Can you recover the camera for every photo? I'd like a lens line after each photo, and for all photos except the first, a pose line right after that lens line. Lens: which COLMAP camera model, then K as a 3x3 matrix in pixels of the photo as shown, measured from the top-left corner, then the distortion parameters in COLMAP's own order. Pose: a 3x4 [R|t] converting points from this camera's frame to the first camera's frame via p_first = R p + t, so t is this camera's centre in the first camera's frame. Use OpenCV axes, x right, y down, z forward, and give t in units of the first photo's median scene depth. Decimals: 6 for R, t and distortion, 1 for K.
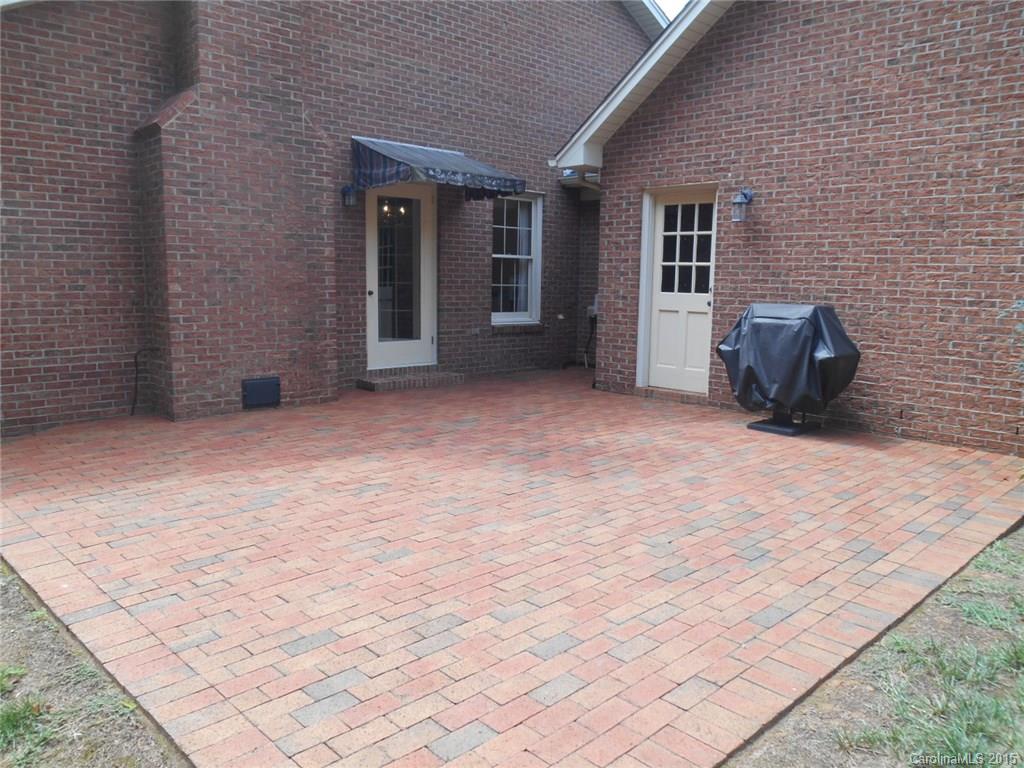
lens RADIAL K [[787.4, 0, 512.0], [0, 787.4, 384.0], [0, 0, 1]] dist [-0.027819, 0.022821]
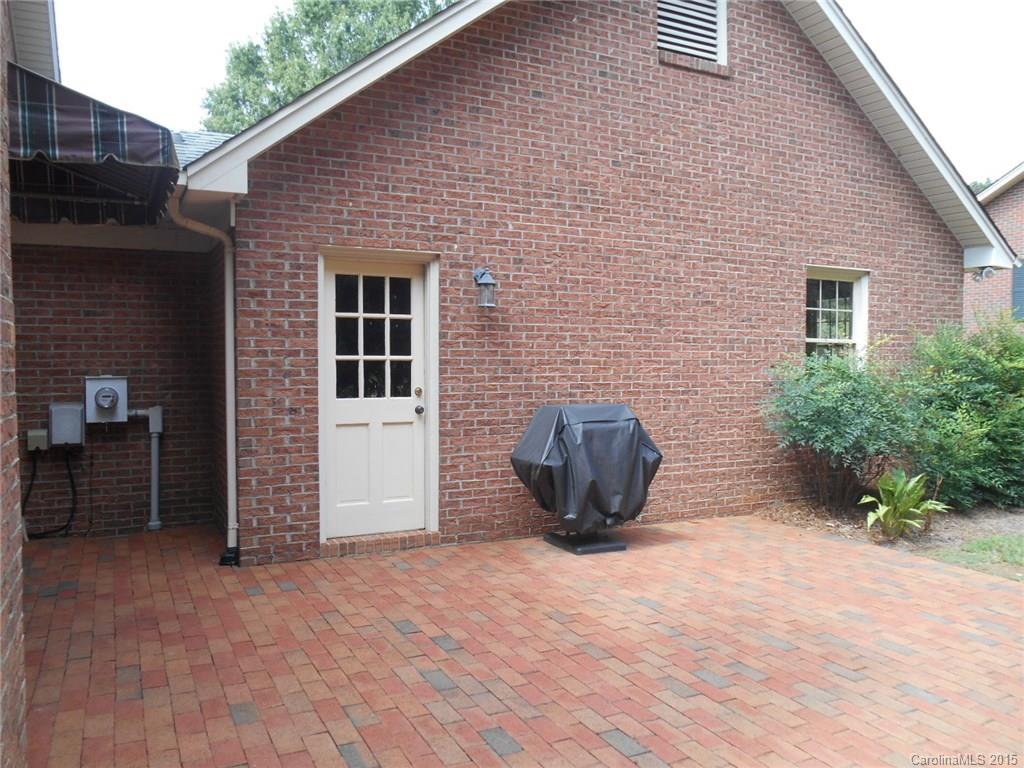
lens RADIAL K [[787.4, 0, 512.0], [0, 787.4, 384.0], [0, 0, 1]] dist [-0.027819, 0.022821]
pose [[0.298675, -0.044515, 0.953316, -0.500690], [0.133974, 0.990976, 0.004300, -0.134270], [-0.944904, 0.126435, 0.301943, 0.776230]]
